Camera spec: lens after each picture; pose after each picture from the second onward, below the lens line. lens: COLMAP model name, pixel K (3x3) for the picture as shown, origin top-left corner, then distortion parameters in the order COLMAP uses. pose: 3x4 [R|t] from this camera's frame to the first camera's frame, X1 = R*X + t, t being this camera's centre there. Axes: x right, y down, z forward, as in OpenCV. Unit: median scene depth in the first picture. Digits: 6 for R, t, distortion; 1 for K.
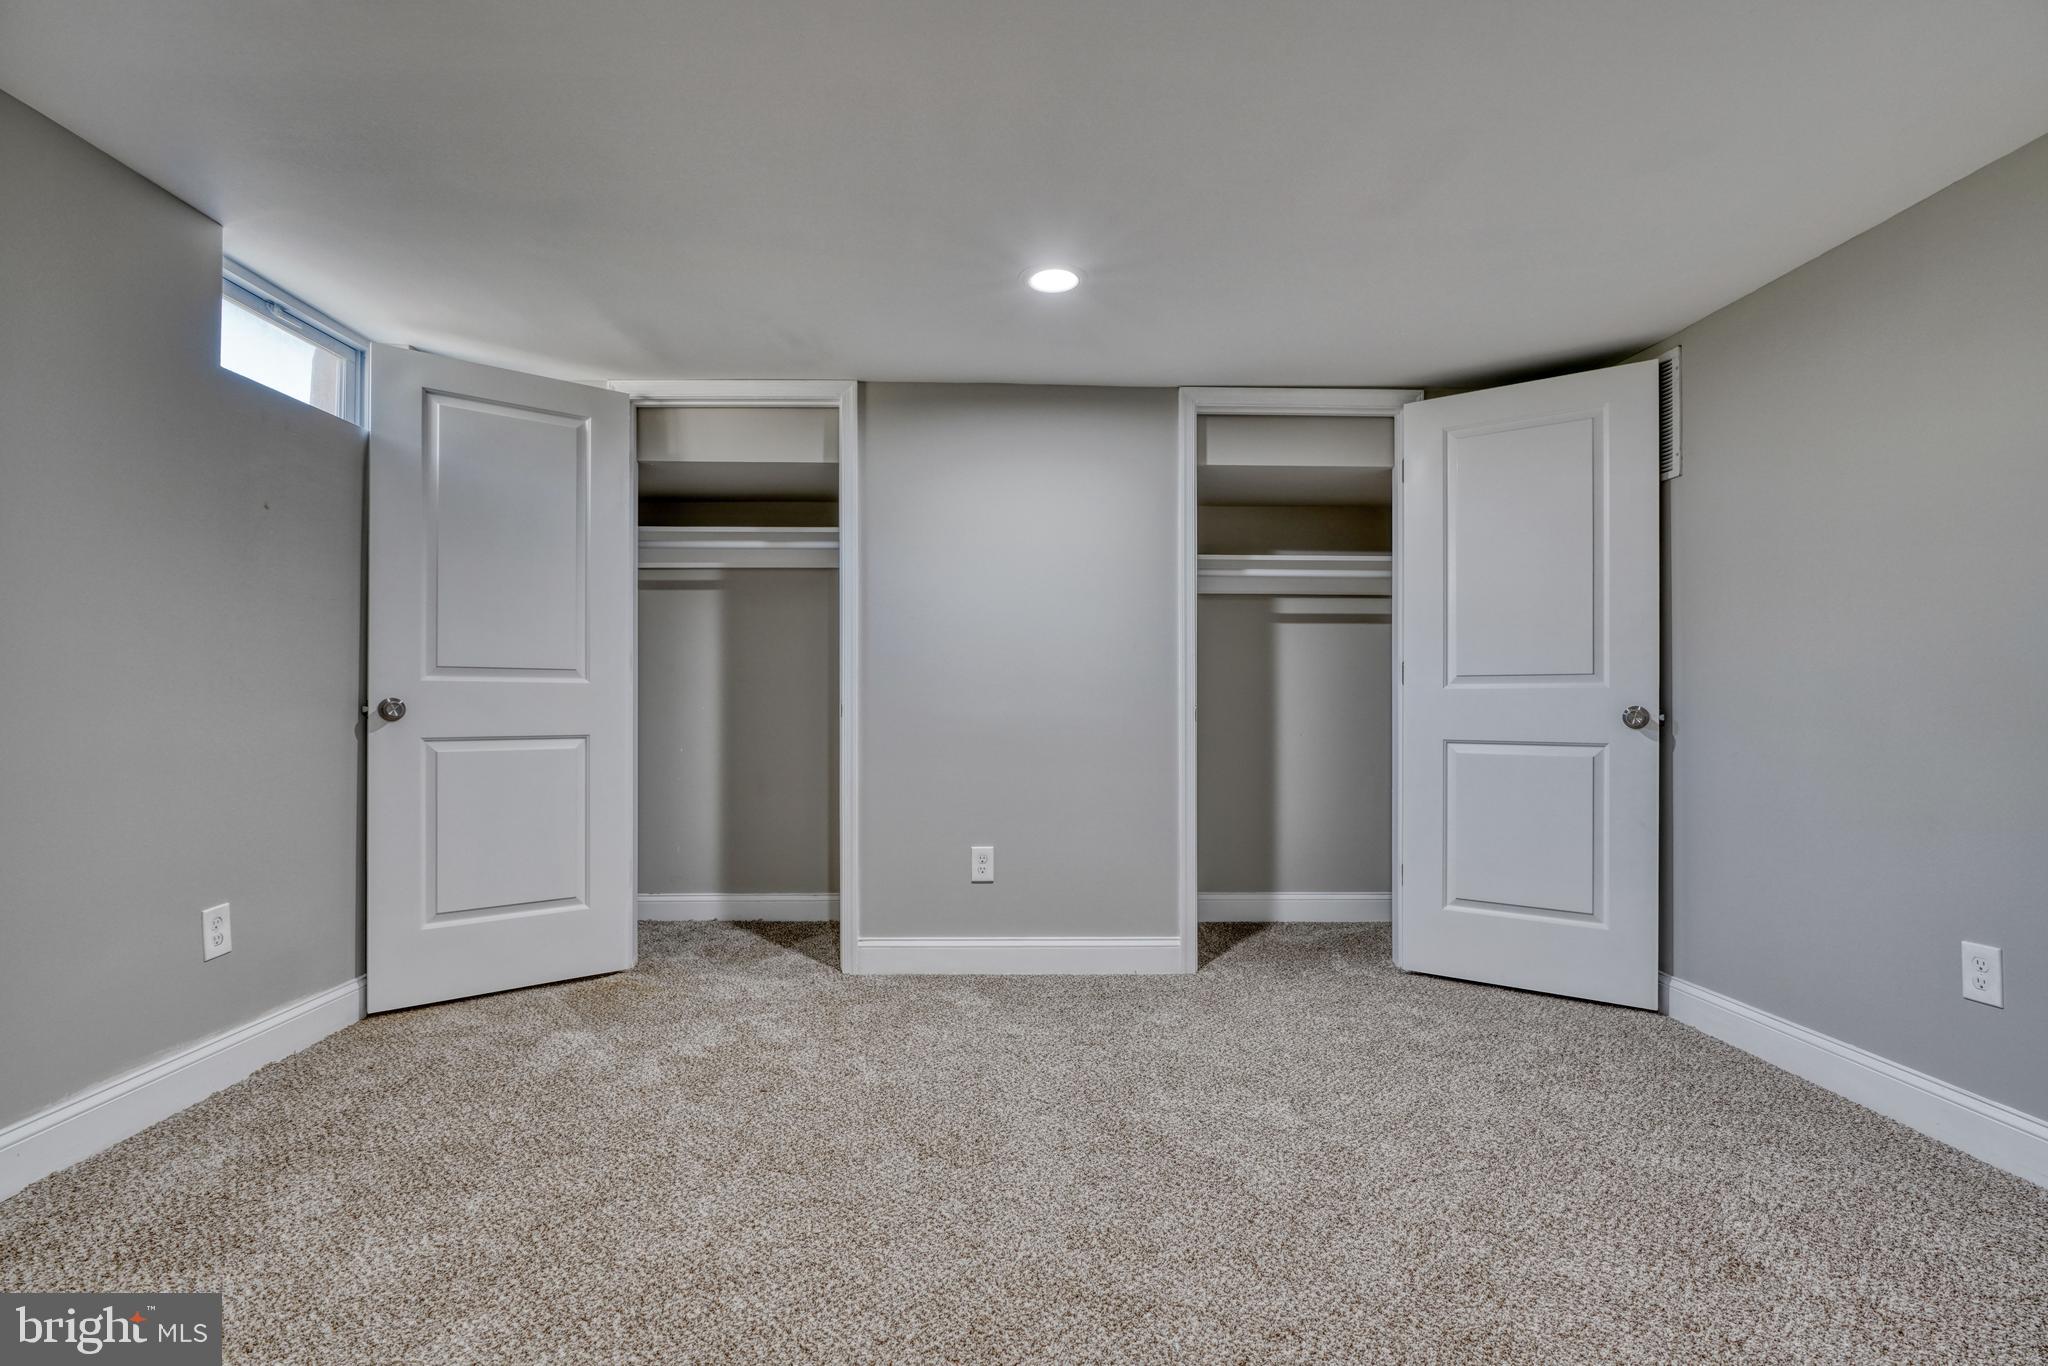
lens RADIAL K [[948.6, 0, 1020.8], [0, 948.6, 694.3], [0, 0, 1]] dist [-0.008908, 0.005848]
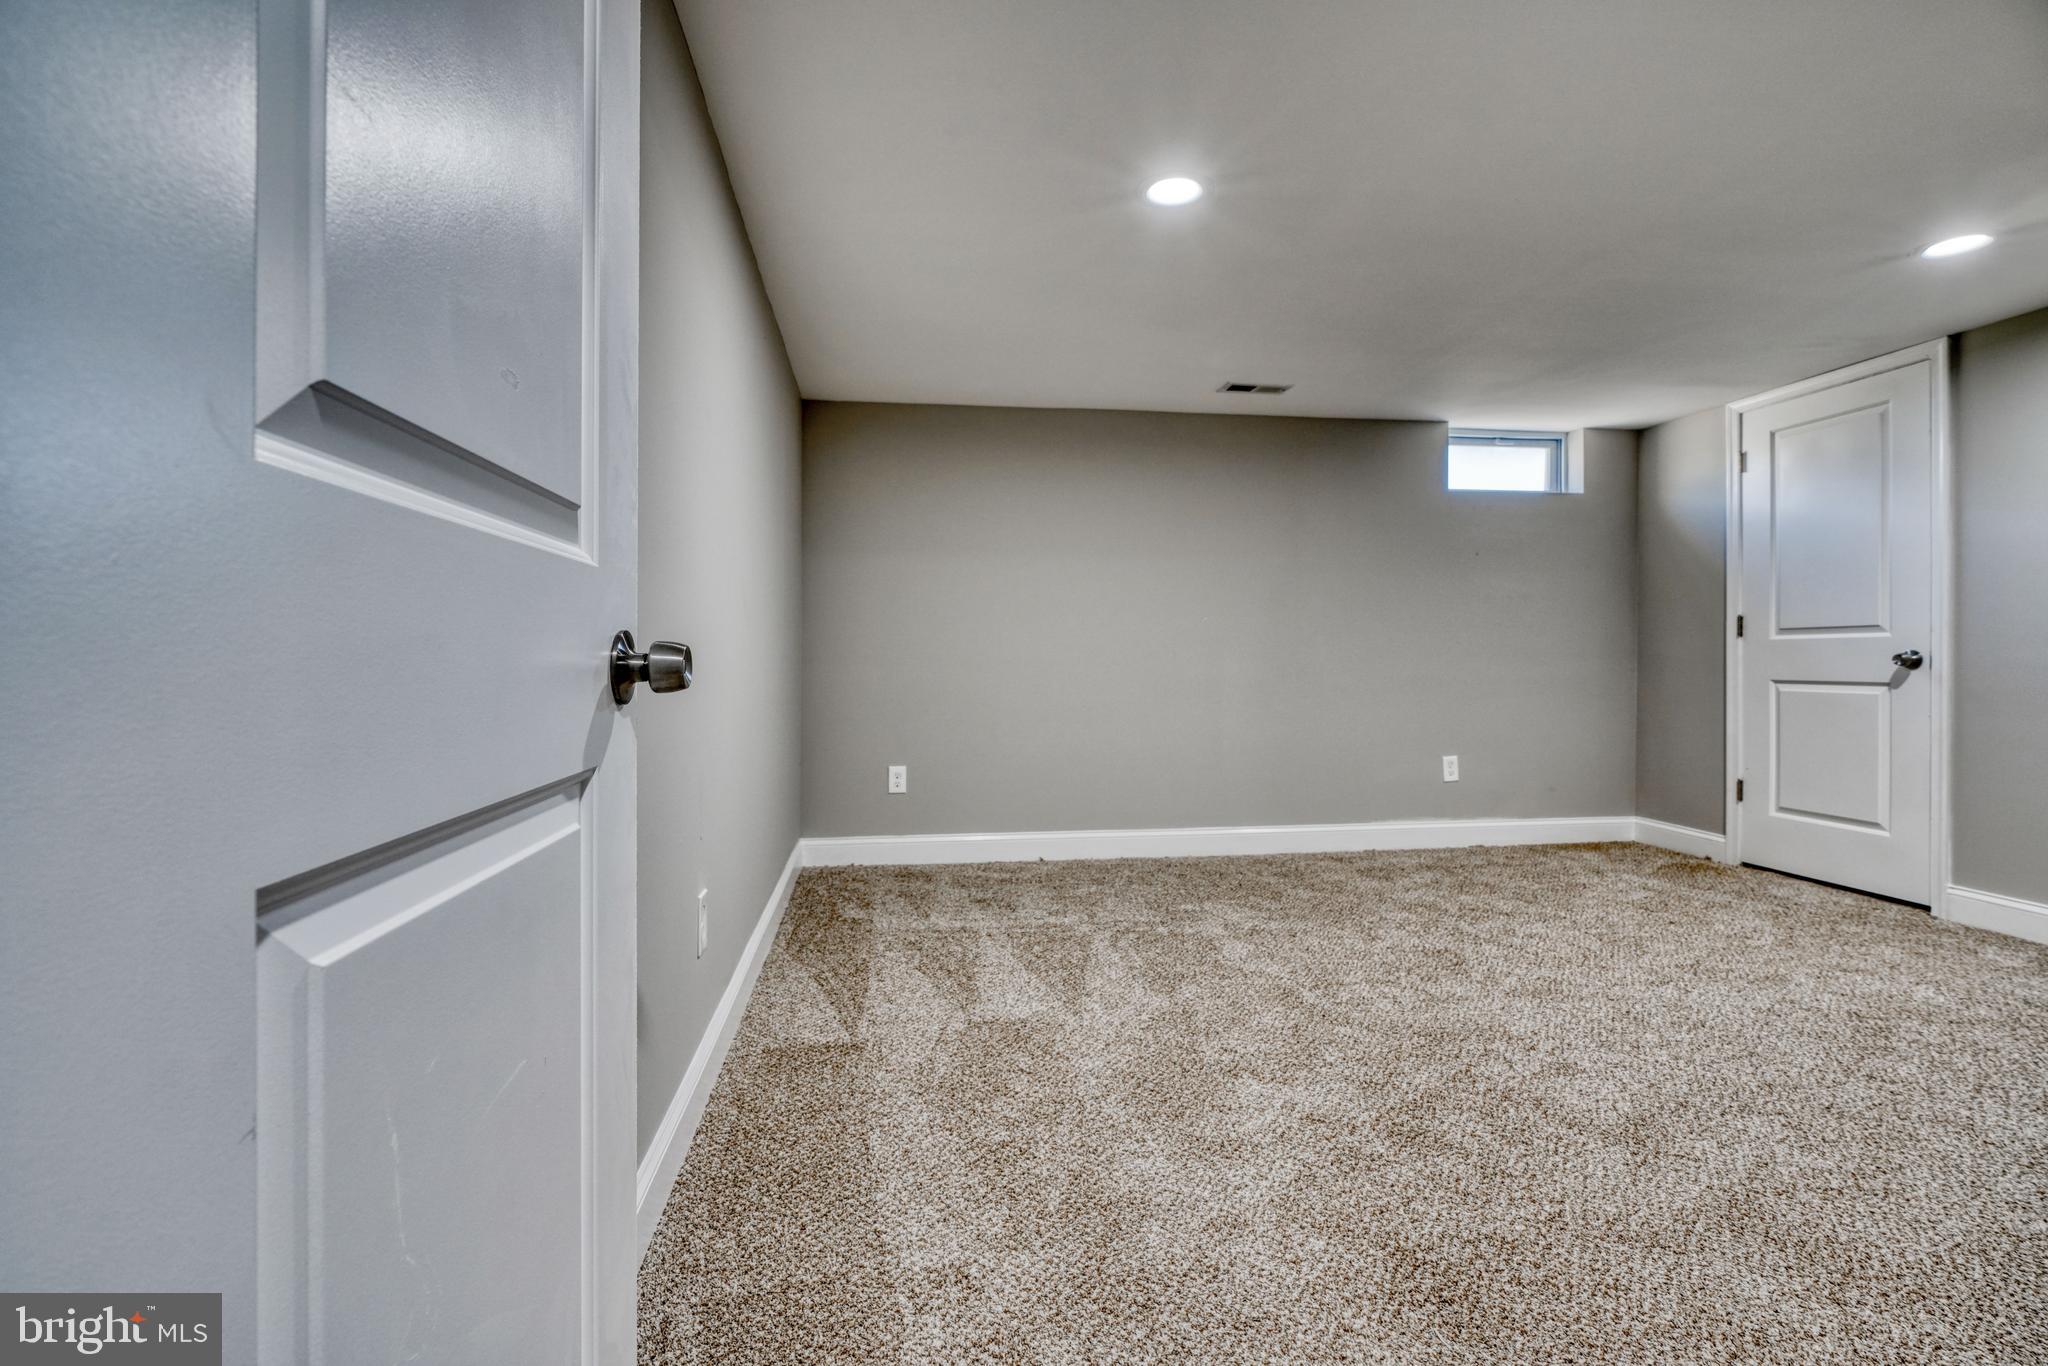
lens RADIAL K [[926.7, 0, 1013.9], [0, 926.7, 661.4], [0, 0, 1]] dist [0.002187, 0.000818]
pose [[0.113837, 0.001718, -0.993498, 1.032327], [0.013905, 0.999898, 0.003323, -0.000444], [0.993402, -0.014193, 0.113802, -0.159838]]
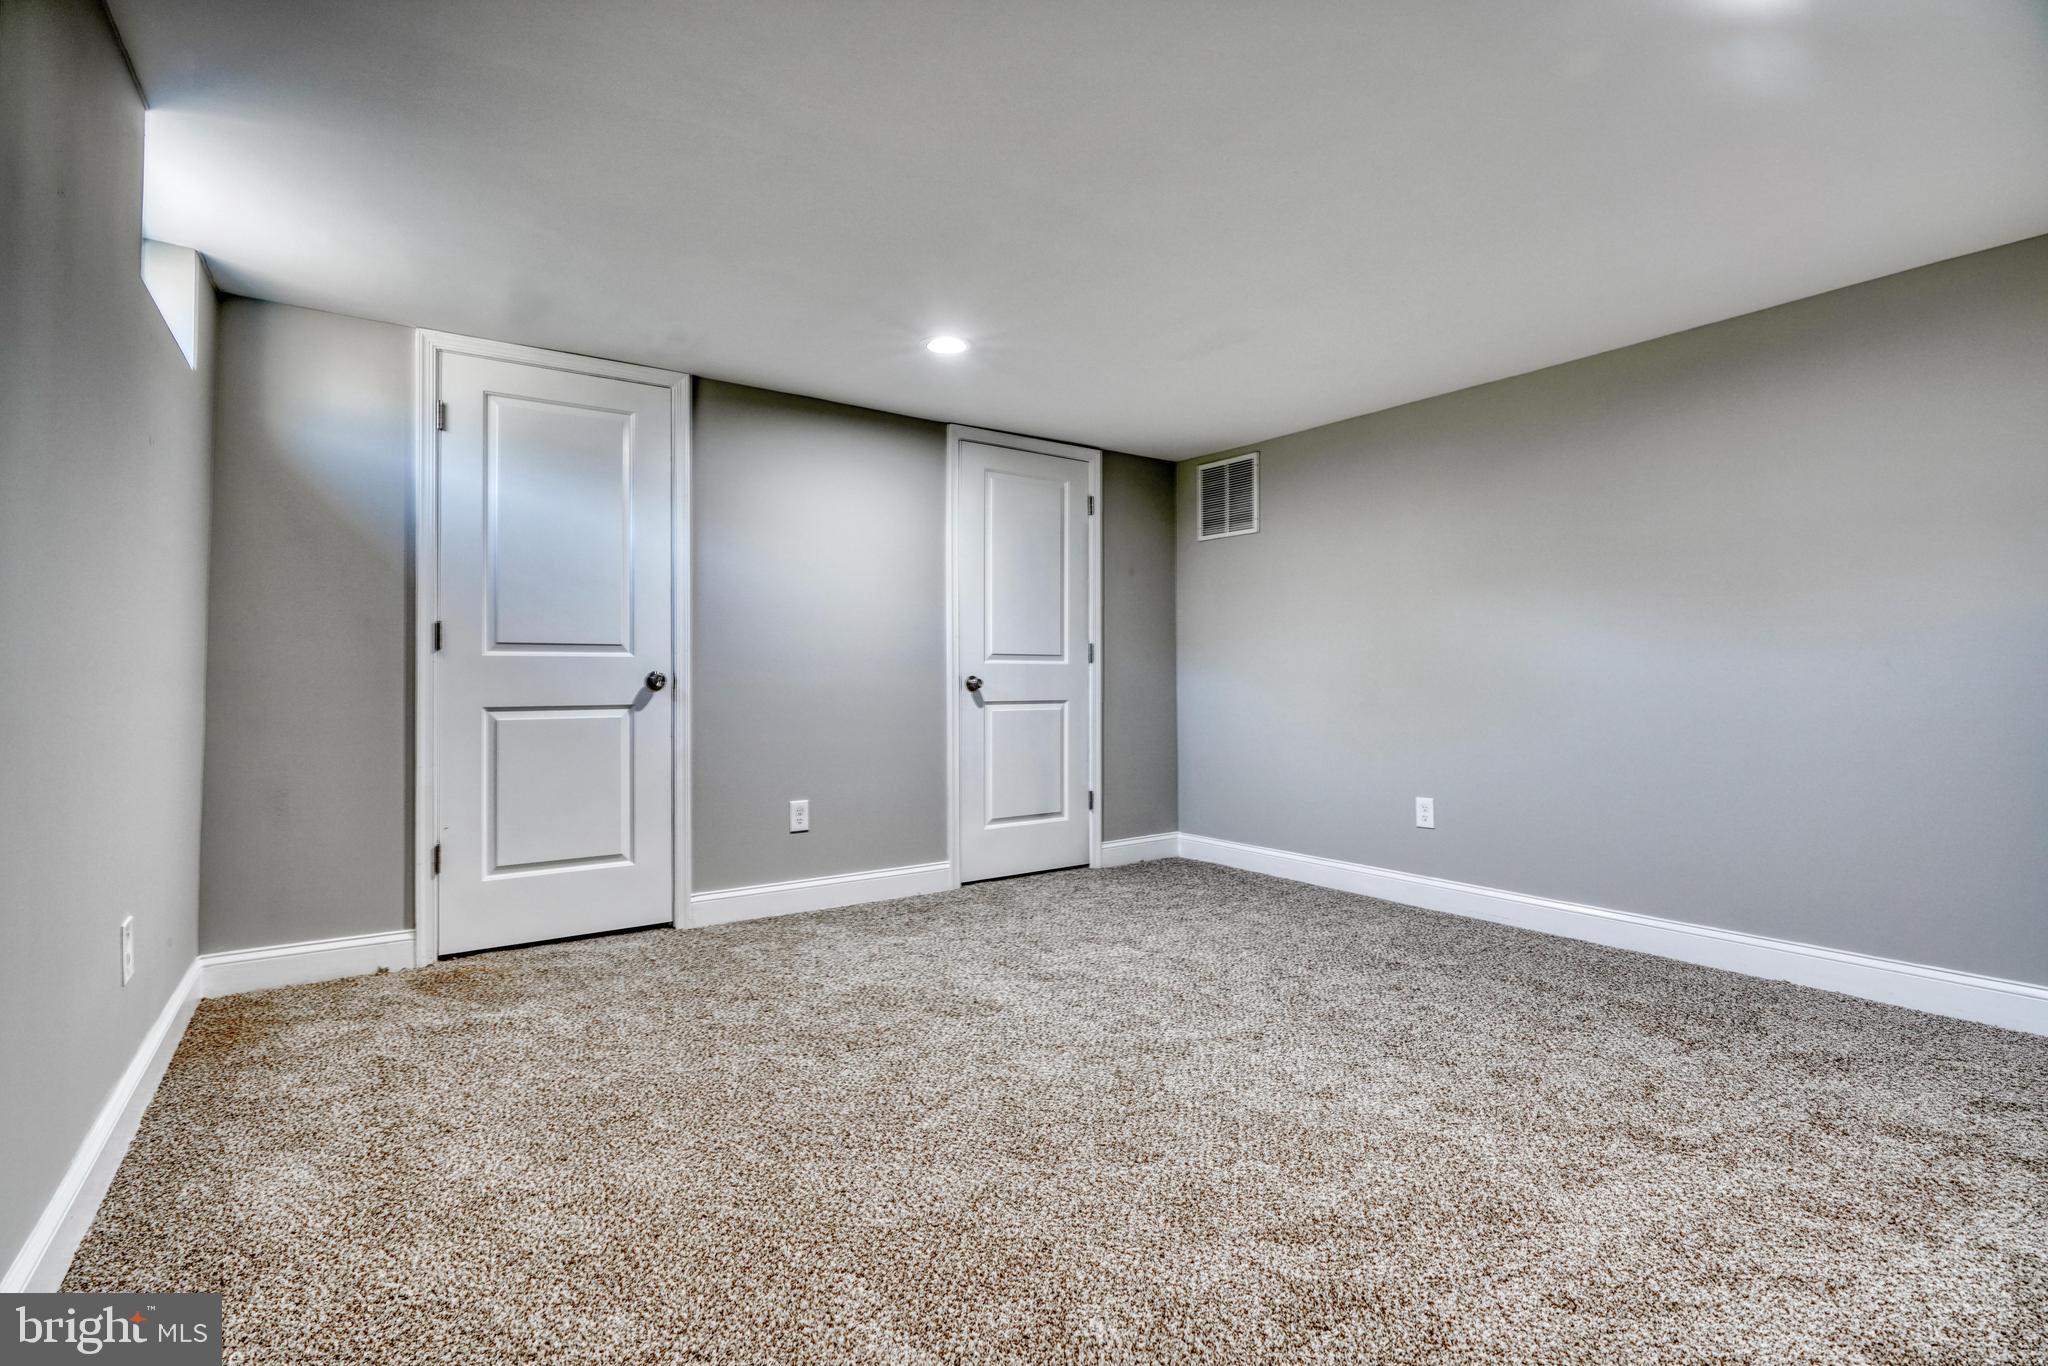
lens RADIAL K [[928.8, 0, 1012.6], [0, 928.8, 669.1], [0, 0, 1]] dist [-0.012594, 0.004931]
pose [[0.835629, 0.001257, 0.549293, -0.646753], [-0.003535, 0.999989, 0.003091, -0.003343], [-0.549283, -0.004525, 0.835624, -0.110100]]
